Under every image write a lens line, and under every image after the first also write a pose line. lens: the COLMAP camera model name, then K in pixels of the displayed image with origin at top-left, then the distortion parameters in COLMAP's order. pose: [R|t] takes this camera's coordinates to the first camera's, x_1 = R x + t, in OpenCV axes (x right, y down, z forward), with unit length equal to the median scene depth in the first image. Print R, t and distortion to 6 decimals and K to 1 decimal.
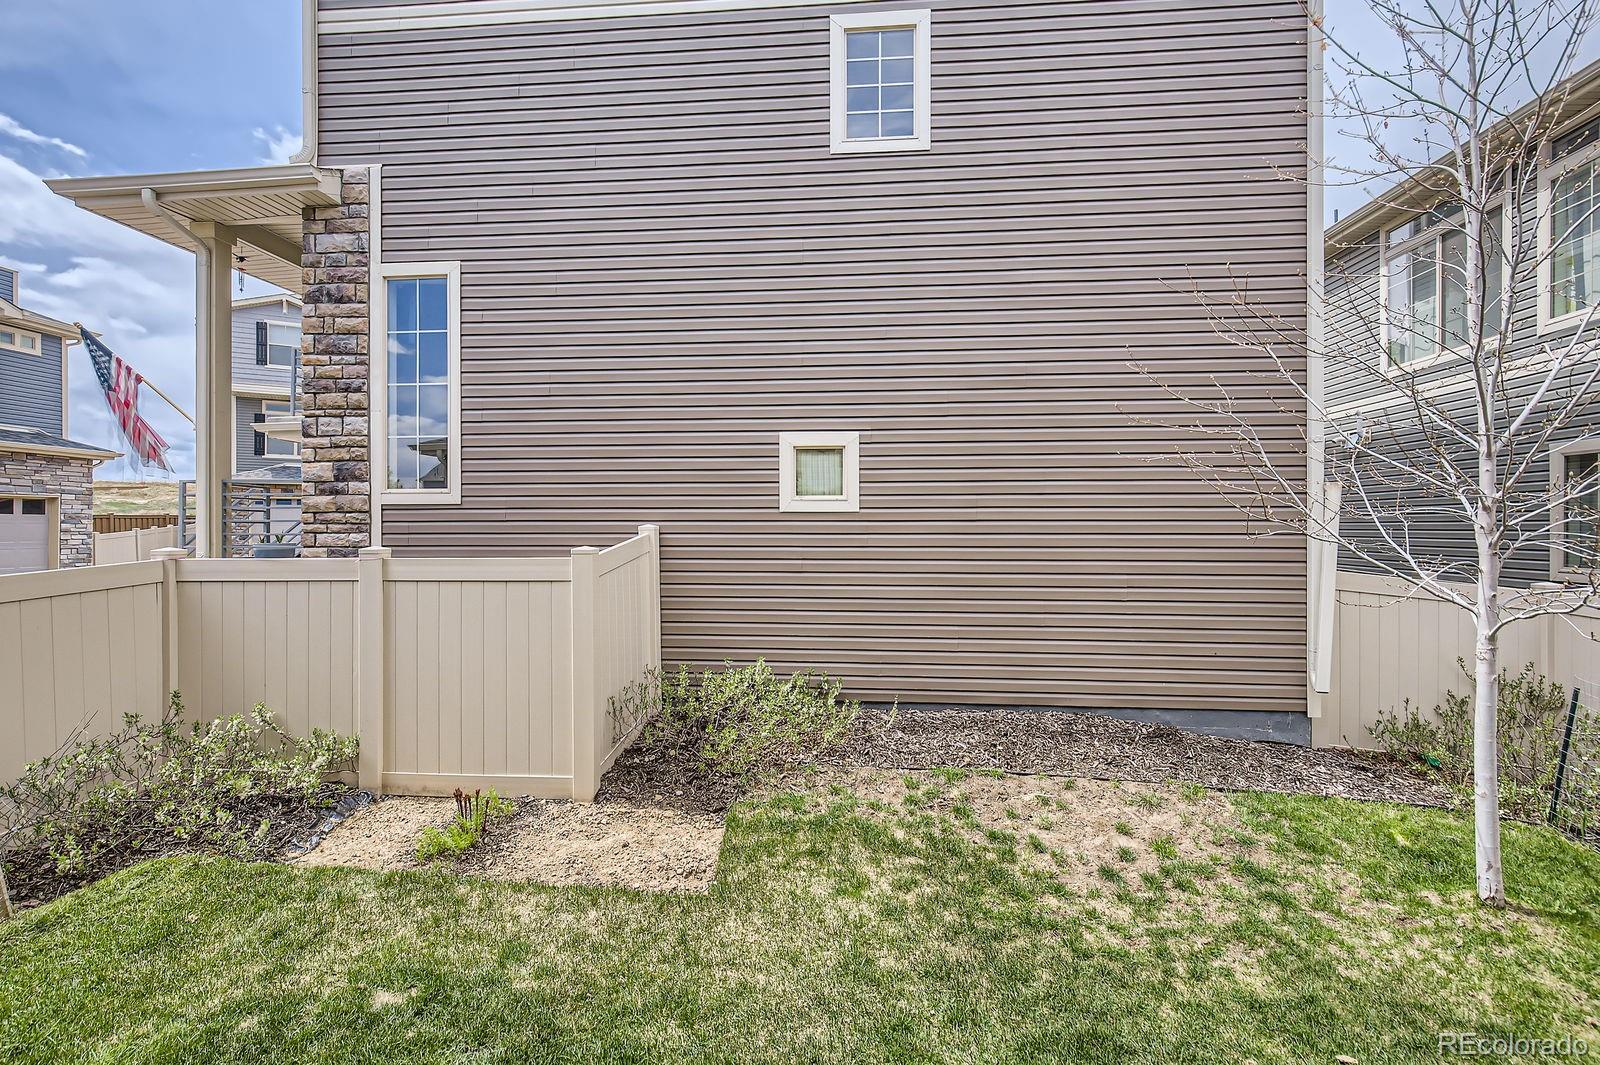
lens RADIAL K [[729.5, 0, 796.9], [0, 729.5, 525.5], [0, 0, 1]] dist [0.000714, -0.000155]
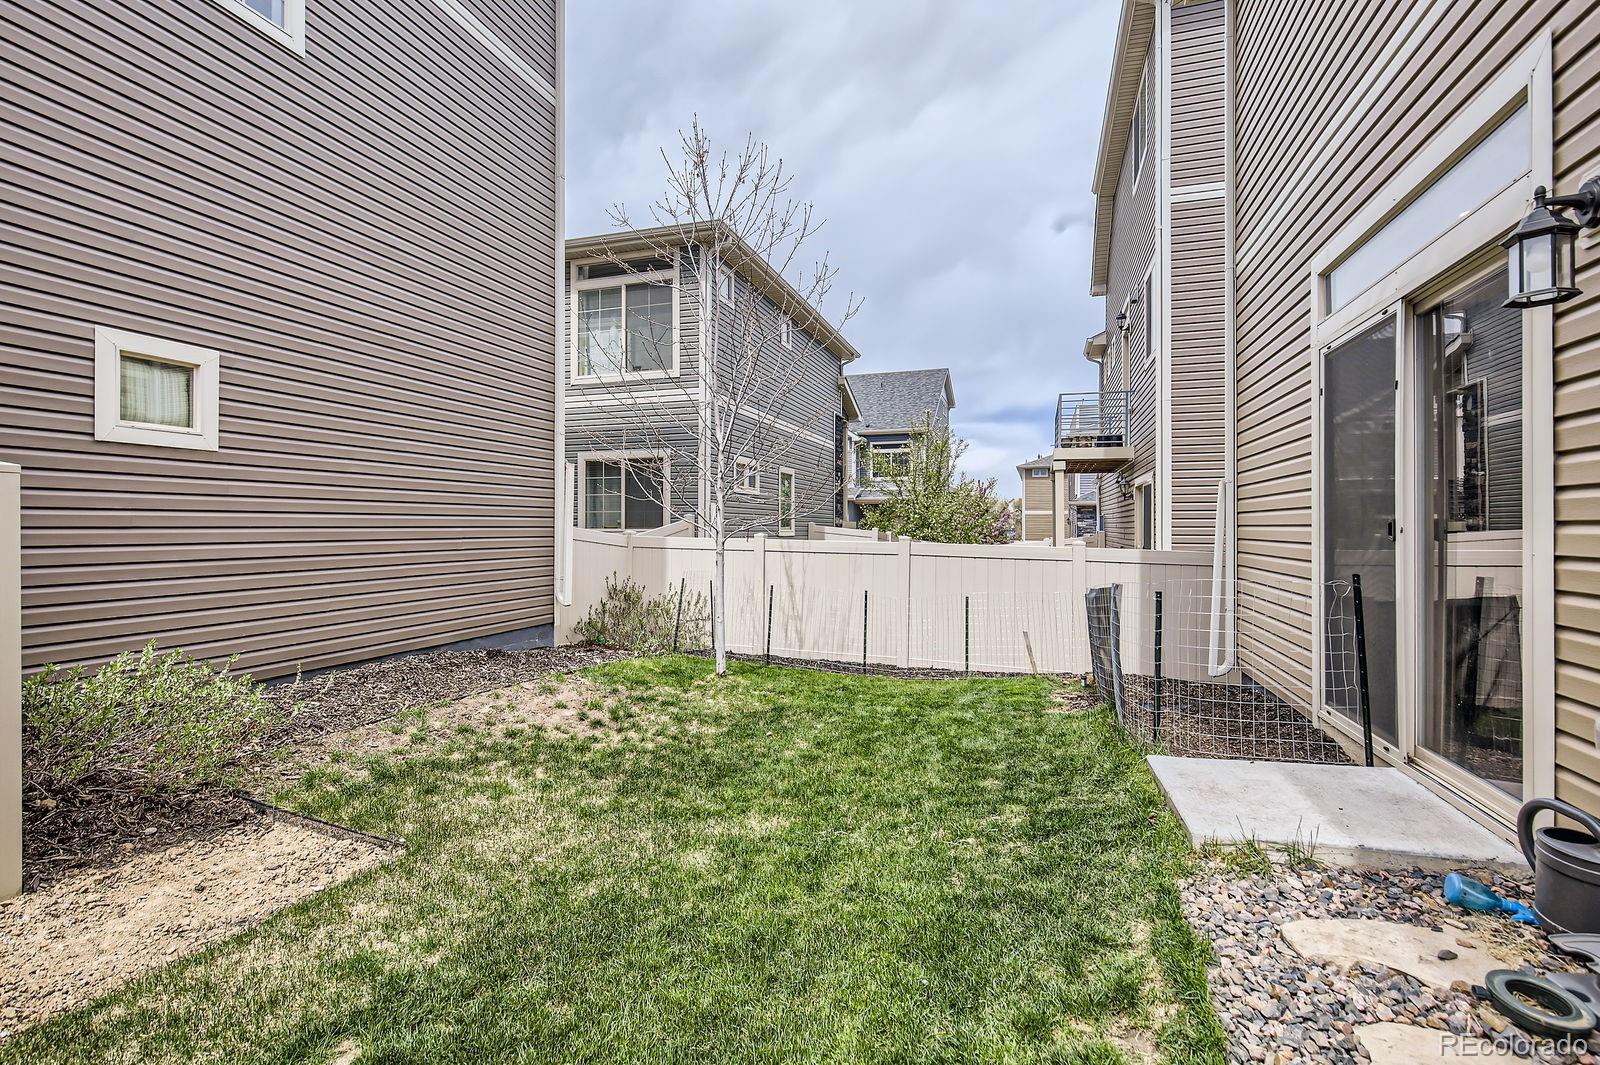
lens RADIAL K [[729.5, 0, 796.9], [0, 729.5, 525.5], [0, 0, 1]] dist [0.000714, -0.000155]
pose [[0.231801, 0.000673, 0.972763, -0.545333], [0.002601, 0.999996, -0.001311, 0.065047], [-0.972760, 0.002834, 0.231799, 0.196697]]
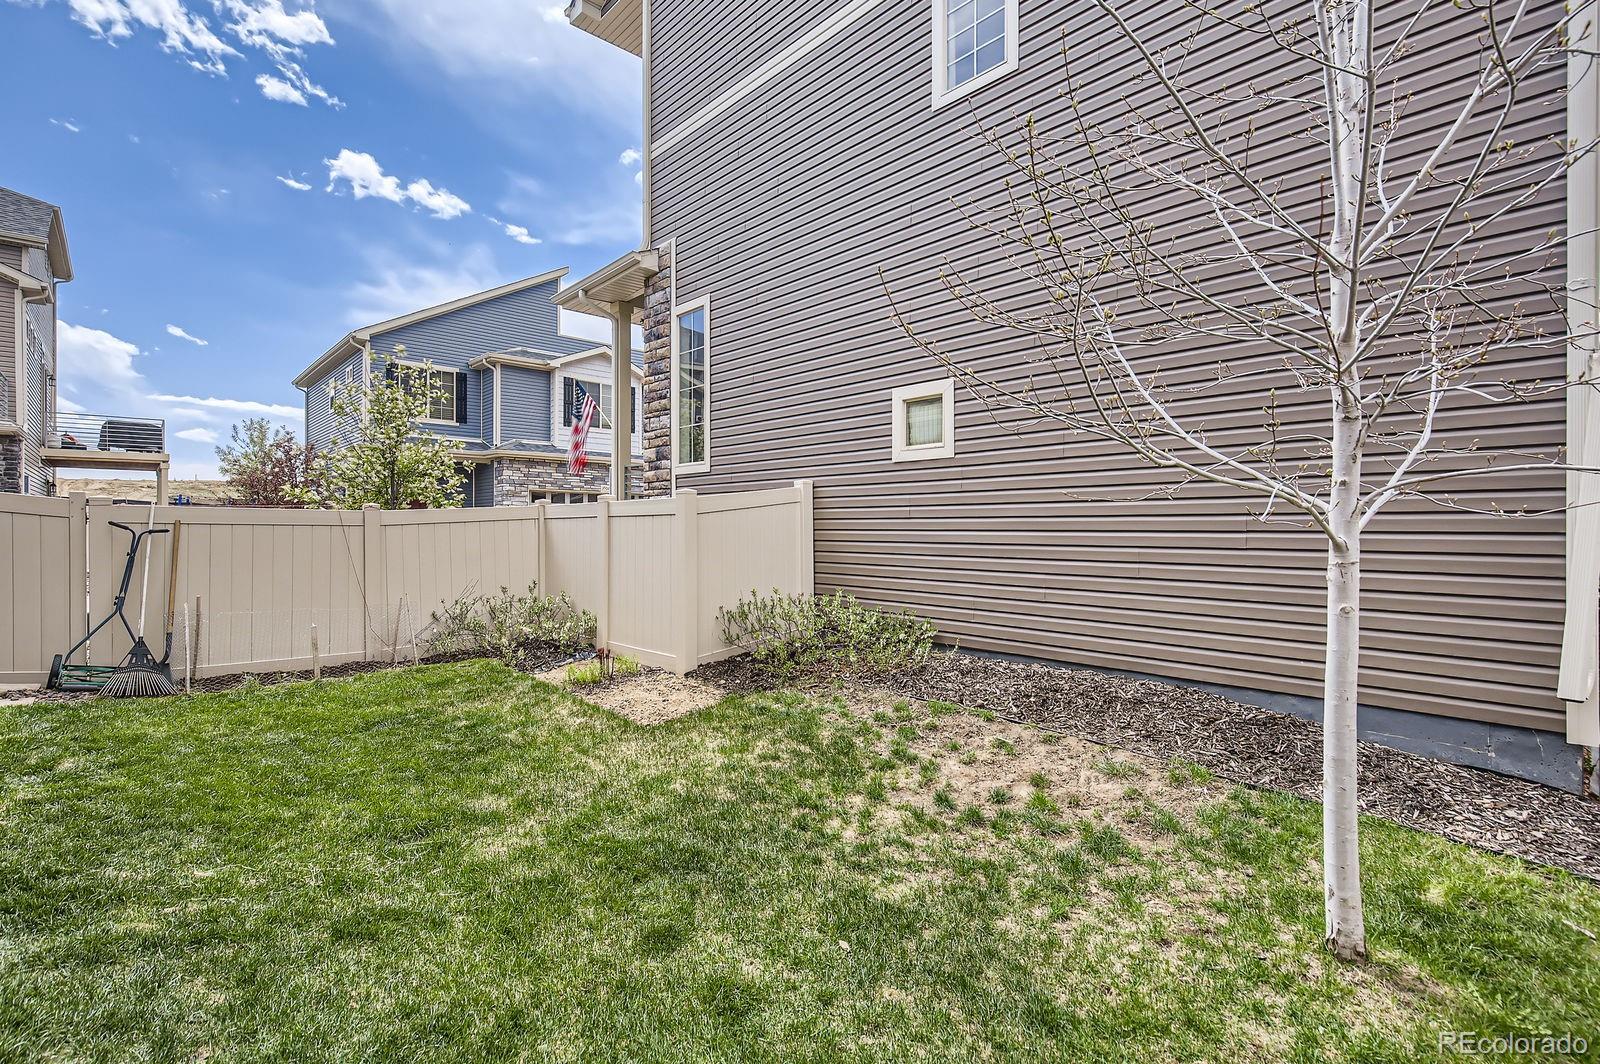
lens RADIAL K [[724.3, 0, 800.0], [0, 724.3, 532.0], [0, 0, 1]] dist [0.002767, -0.000060]
pose [[0.743617, 0.005226, -0.668585, 0.597180], [-0.002015, 0.999982, 0.005576, 0.079133], [0.668603, -0.002800, 0.743614, 0.110753]]
